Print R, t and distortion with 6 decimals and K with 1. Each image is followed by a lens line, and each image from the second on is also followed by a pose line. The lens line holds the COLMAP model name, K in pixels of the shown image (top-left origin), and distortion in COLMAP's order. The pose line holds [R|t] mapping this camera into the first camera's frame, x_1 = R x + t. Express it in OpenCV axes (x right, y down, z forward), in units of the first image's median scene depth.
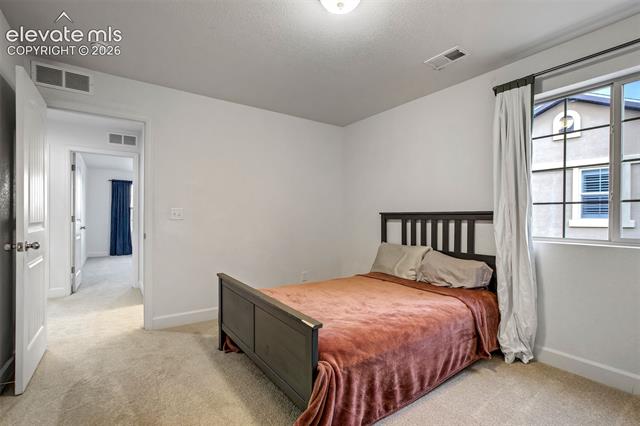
lens RADIAL K [[297.7, 0, 320.1], [0, 297.7, 214.4], [0, 0, 1]] dist [-0.041721, 0.021558]
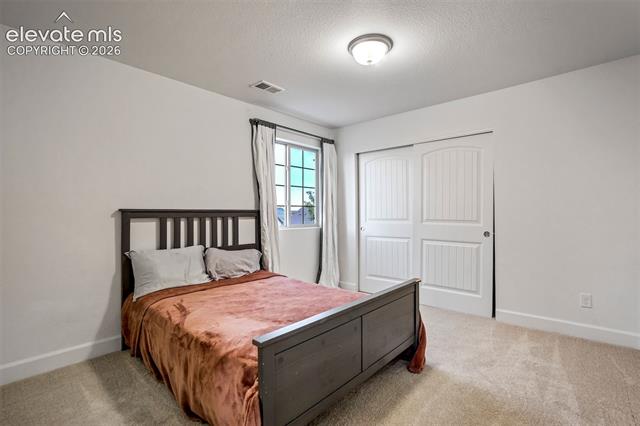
lens RADIAL K [[297.7, 0, 320.1], [0, 297.7, 214.4], [0, 0, 1]] dist [-0.041721, 0.021558]
pose [[-0.230235, -0.005472, 0.973120, -0.671453], [-0.007029, 0.999967, 0.003960, 0.001329], [-0.973110, -0.005928, -0.230266, 0.861235]]
